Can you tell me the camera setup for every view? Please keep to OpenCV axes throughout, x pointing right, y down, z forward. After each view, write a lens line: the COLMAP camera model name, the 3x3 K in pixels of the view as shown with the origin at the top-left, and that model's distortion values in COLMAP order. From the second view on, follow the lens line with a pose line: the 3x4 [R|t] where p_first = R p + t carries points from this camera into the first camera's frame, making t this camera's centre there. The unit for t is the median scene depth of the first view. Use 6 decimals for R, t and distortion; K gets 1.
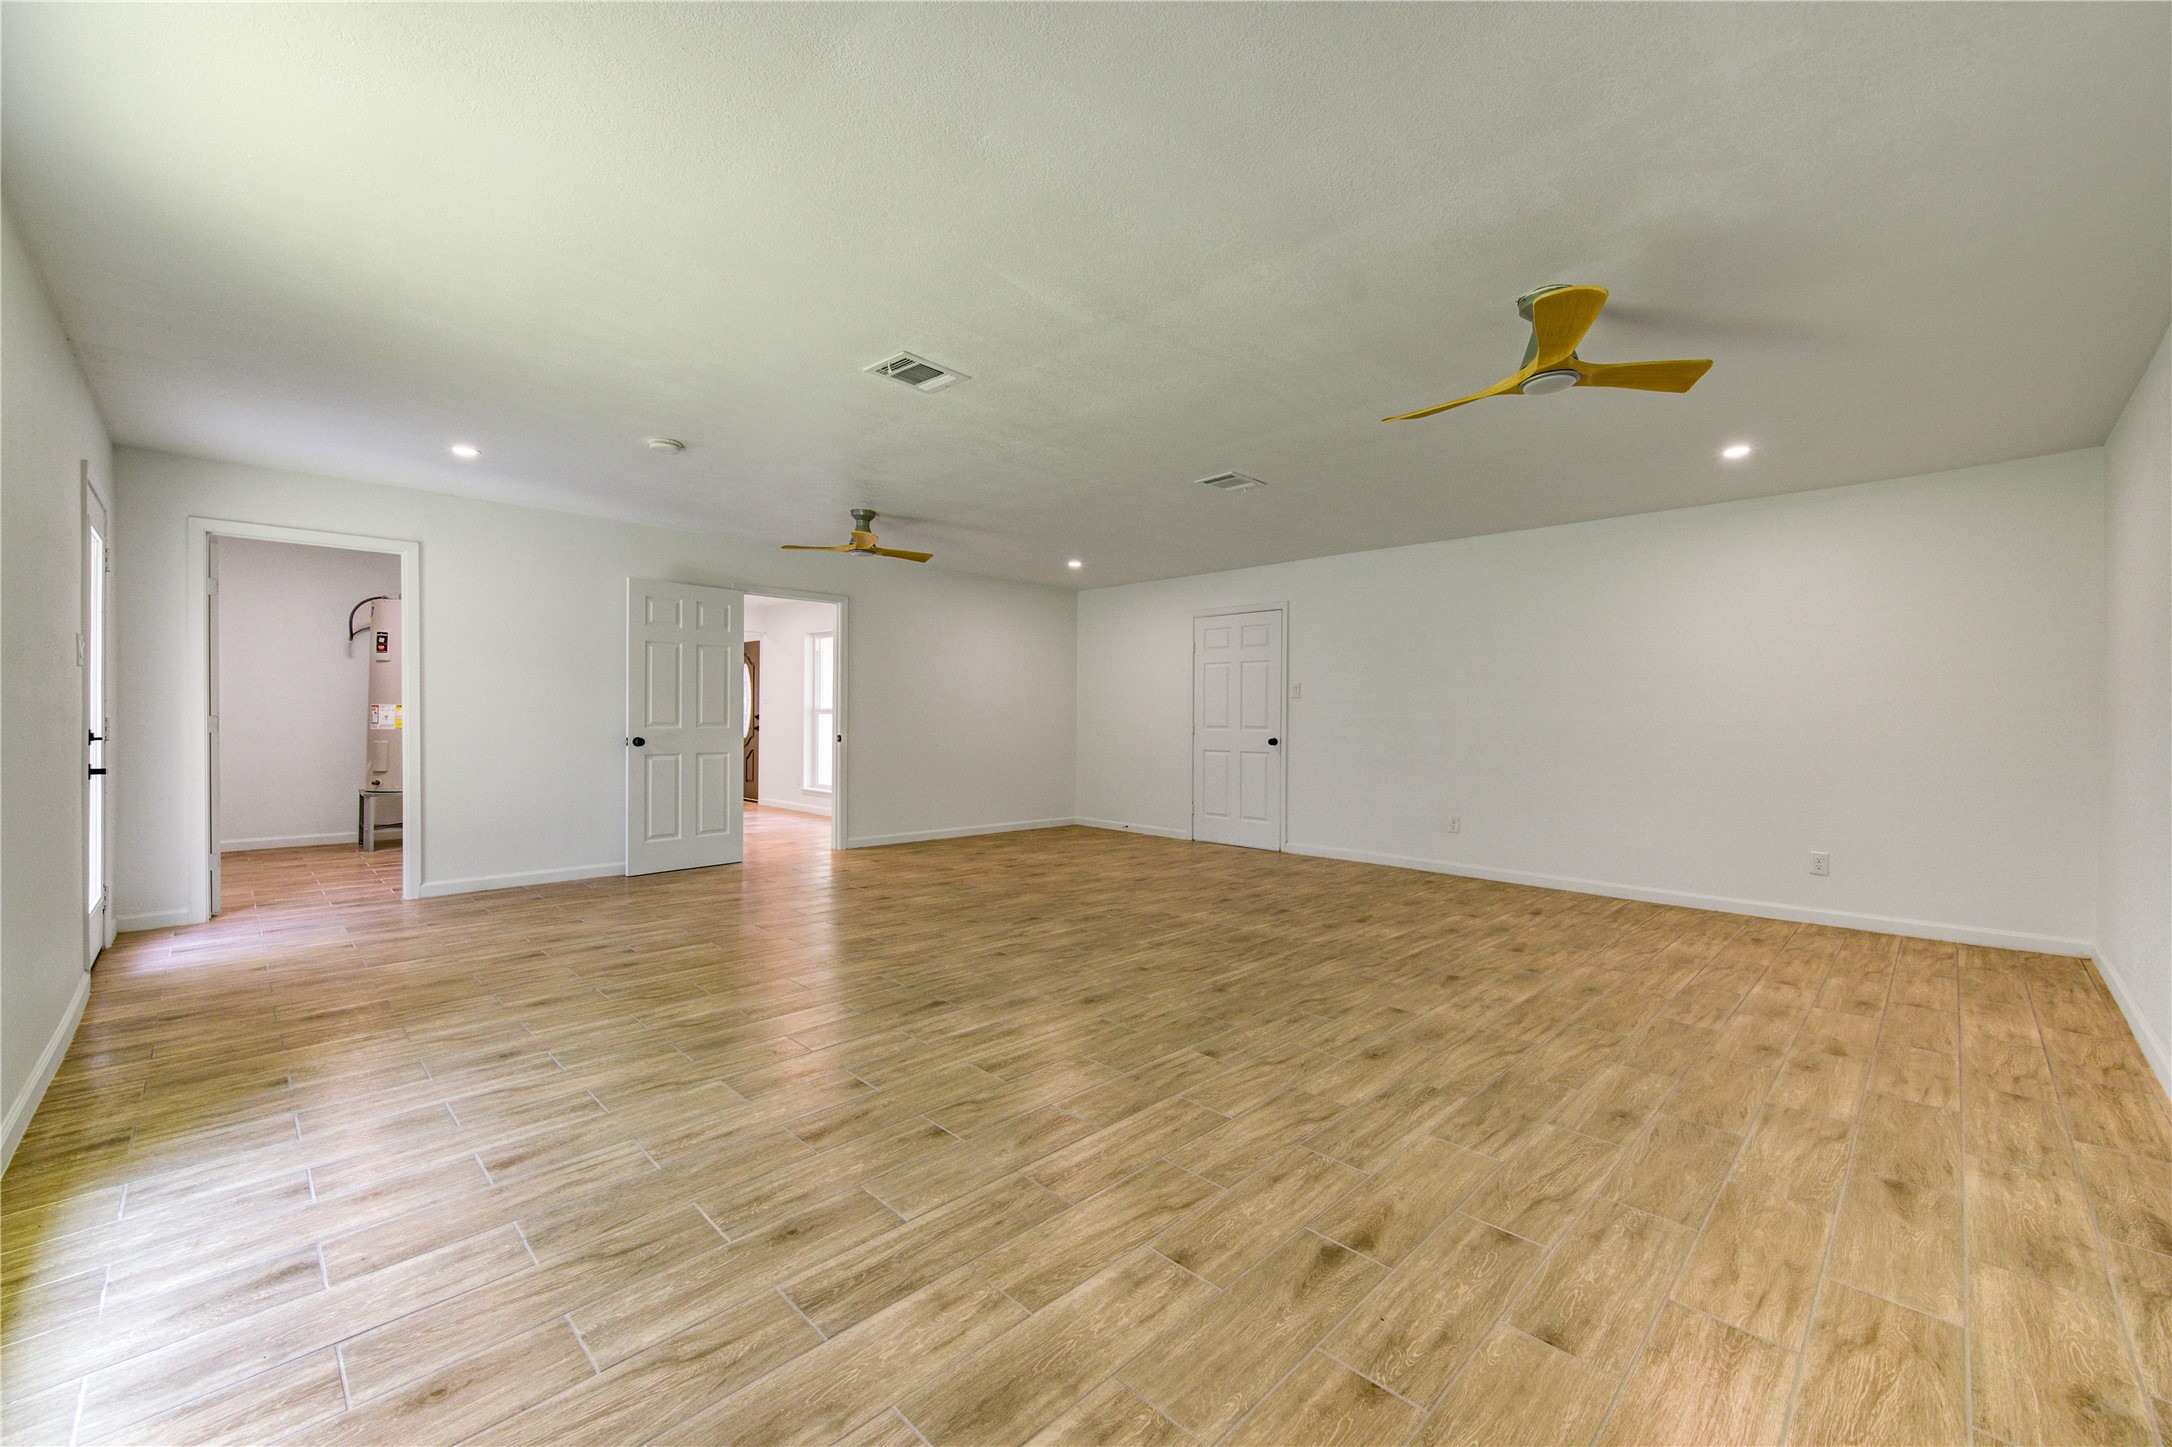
lens RADIAL K [[857.5, 0, 1086.0], [0, 857.5, 723.5], [0, 0, 1]] dist [-0.013304, 0.003990]
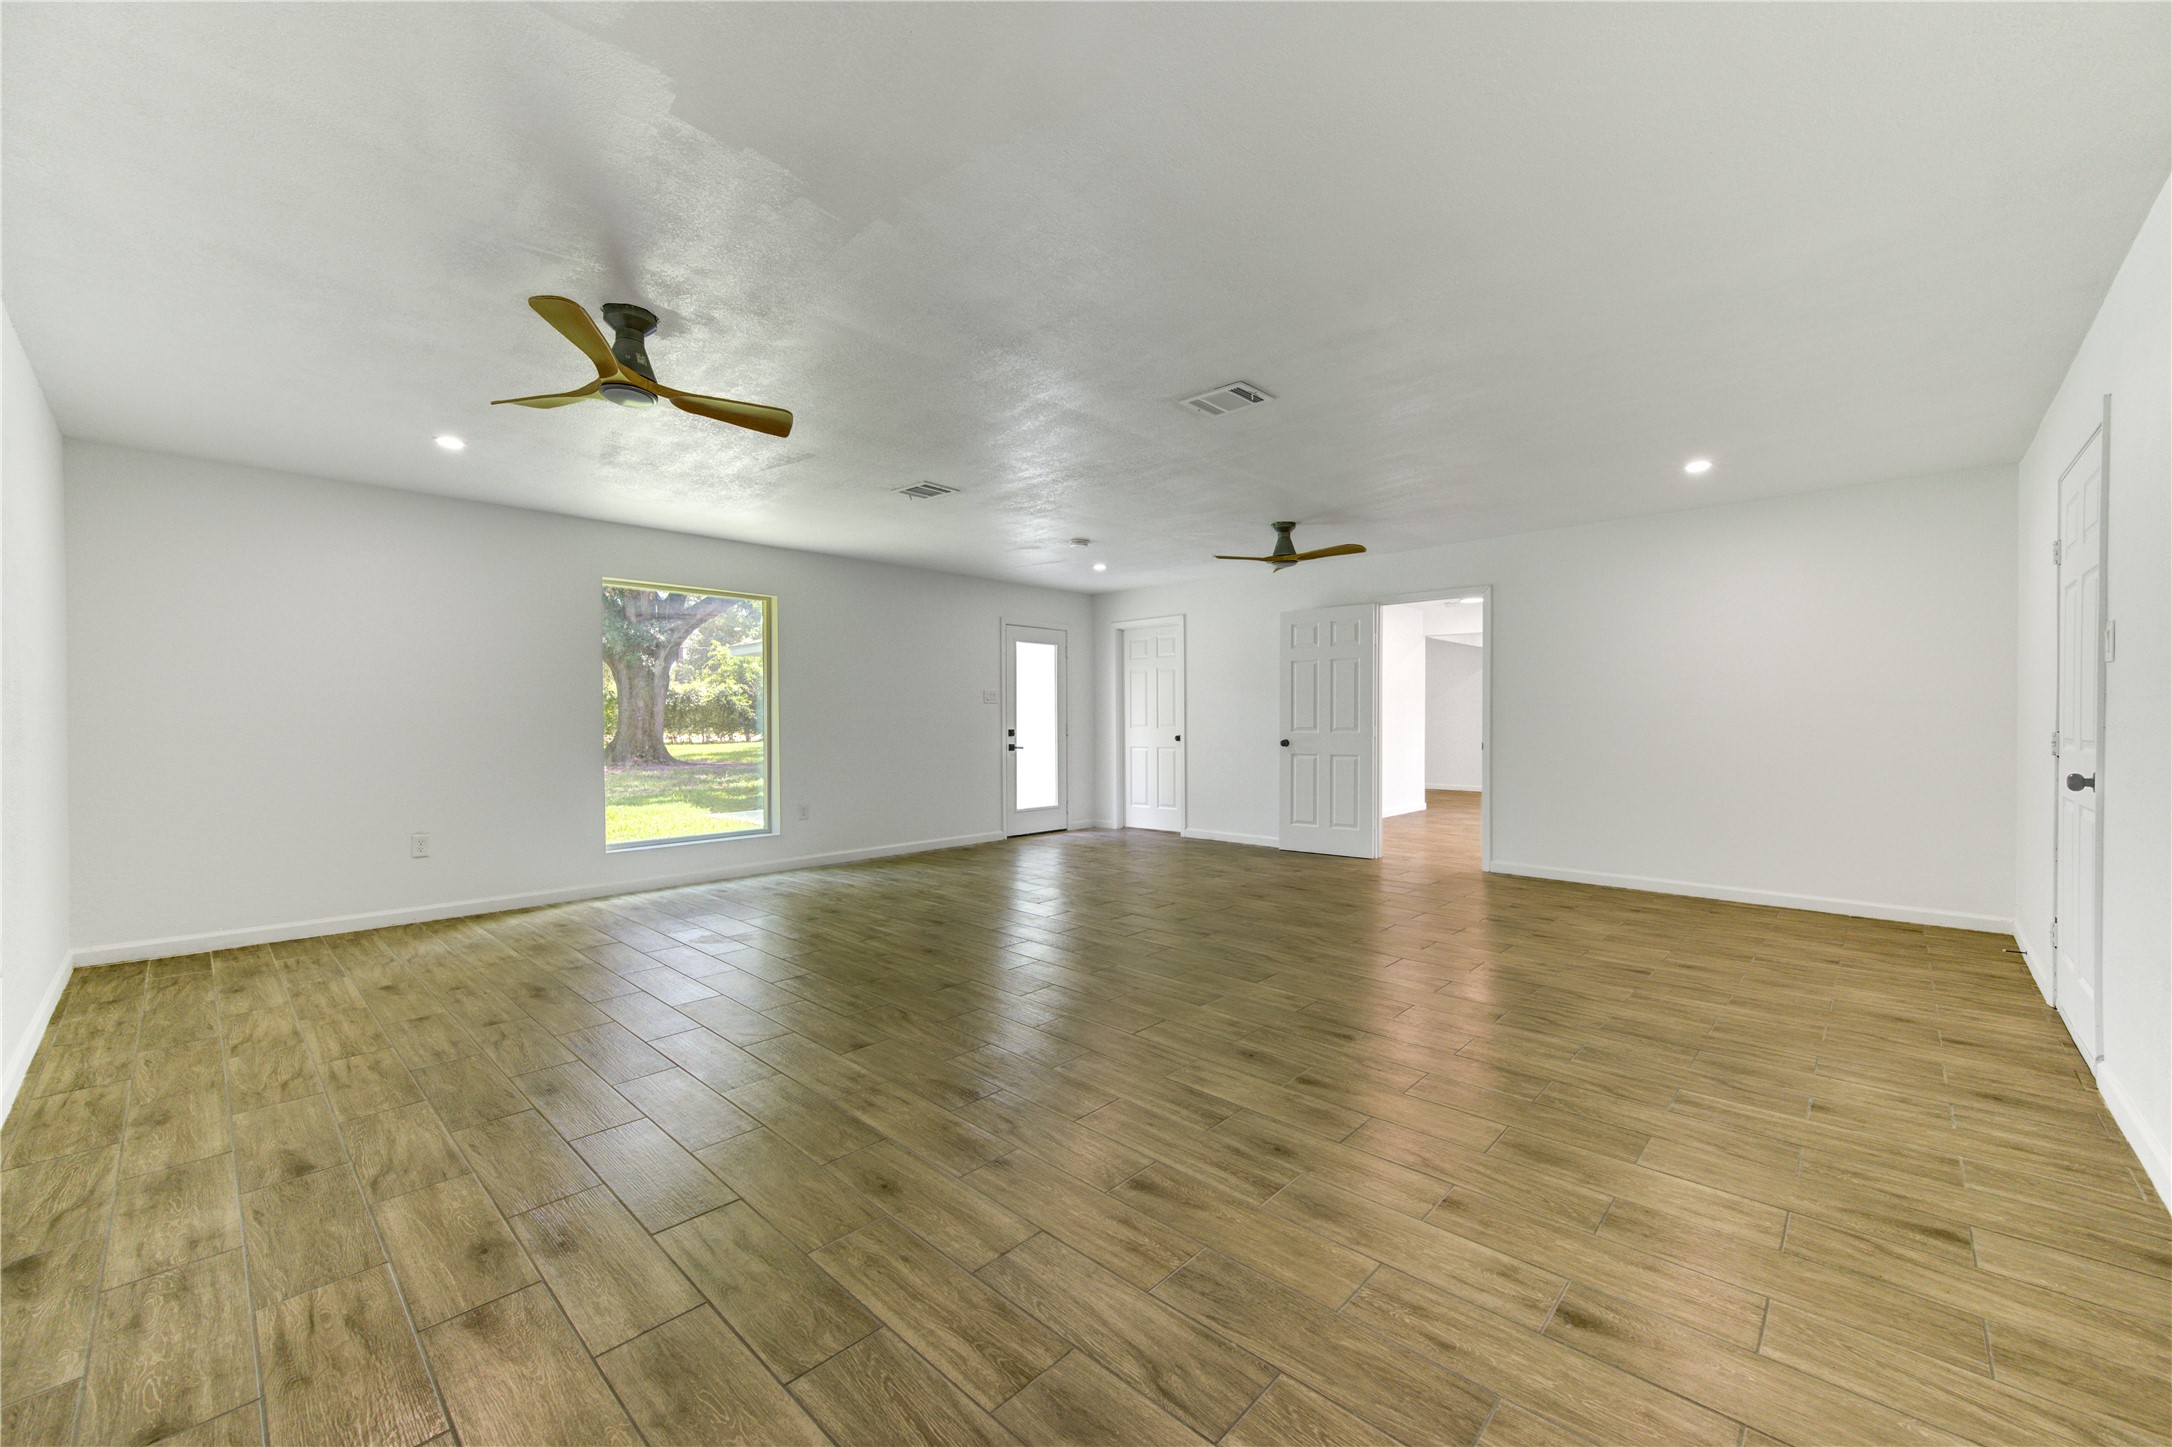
lens RADIAL K [[857.5, 0, 1086.0], [0, 857.5, 723.5], [0, 0, 1]] dist [-0.013304, 0.003990]
pose [[0.038387, -0.002095, -0.999261, 1.937577], [-0.007608, 0.999968, -0.002389, -0.005442], [0.999234, 0.007694, 0.038370, 1.826532]]
